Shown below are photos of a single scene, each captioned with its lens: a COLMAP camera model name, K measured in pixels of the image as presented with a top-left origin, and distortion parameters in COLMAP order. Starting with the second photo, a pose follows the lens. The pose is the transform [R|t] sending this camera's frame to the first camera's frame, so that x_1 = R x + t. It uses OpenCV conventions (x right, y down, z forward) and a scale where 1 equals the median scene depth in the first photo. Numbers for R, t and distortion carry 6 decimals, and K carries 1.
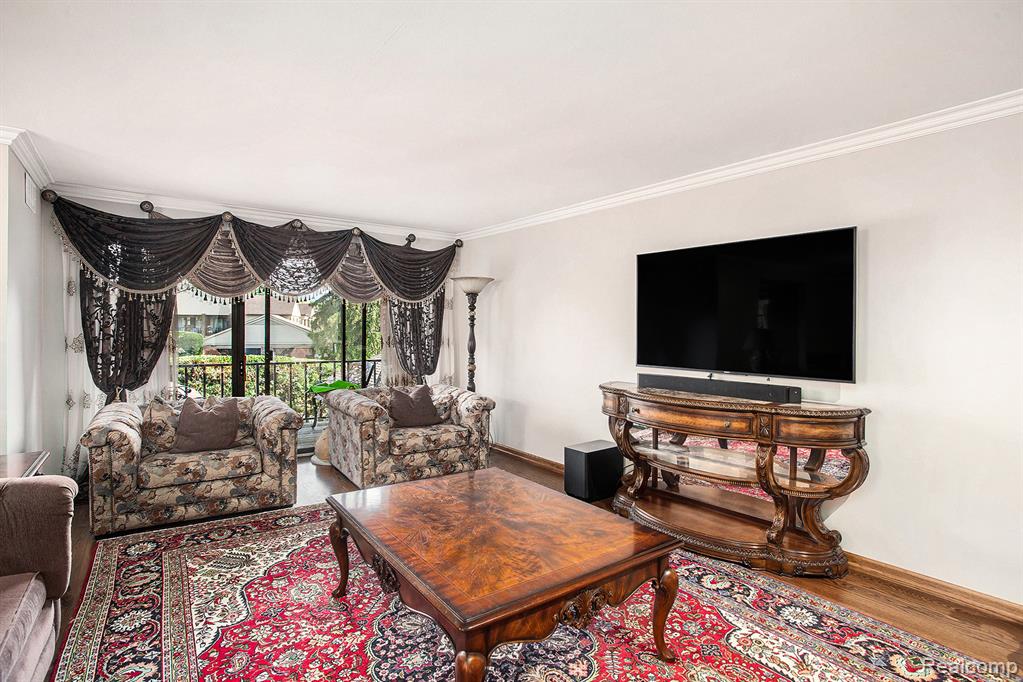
lens RADIAL K [[507.3, 0, 506.2], [0, 507.3, 333.5], [0, 0, 1]] dist [-0.050361, 0.023443]
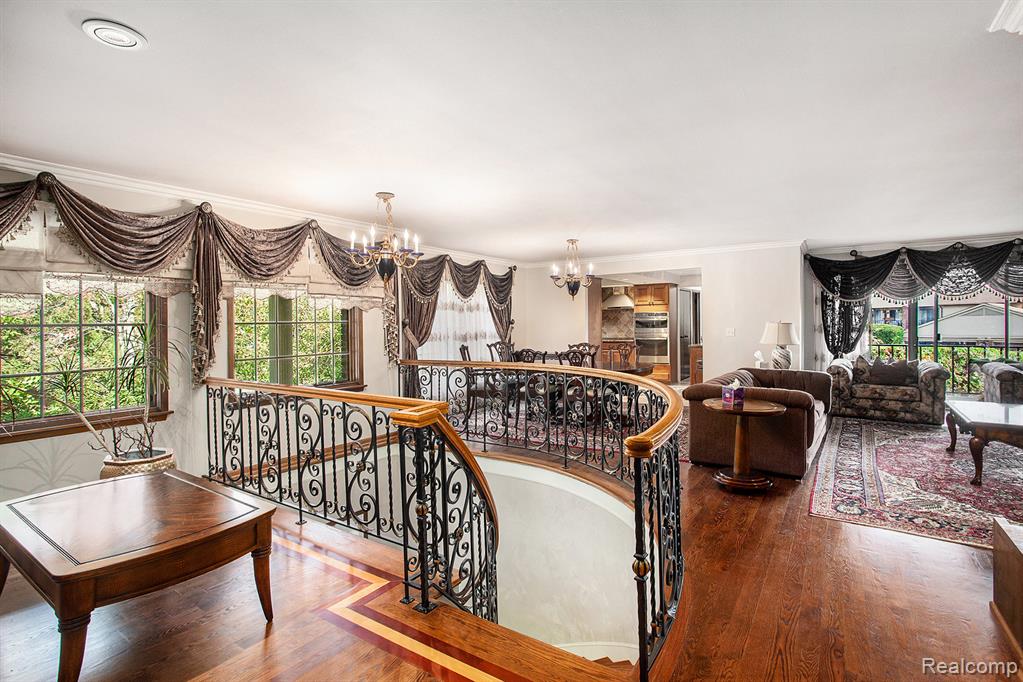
lens RADIAL K [[507.3, 0, 506.2], [0, 507.3, 333.5], [0, 0, 1]] dist [-0.050361, 0.023443]
pose [[0.339931, 0.005943, -0.940431, 0.583451], [0.006301, 0.999943, 0.008597, 0.014844], [0.940429, -0.008848, 0.339875, -0.856789]]
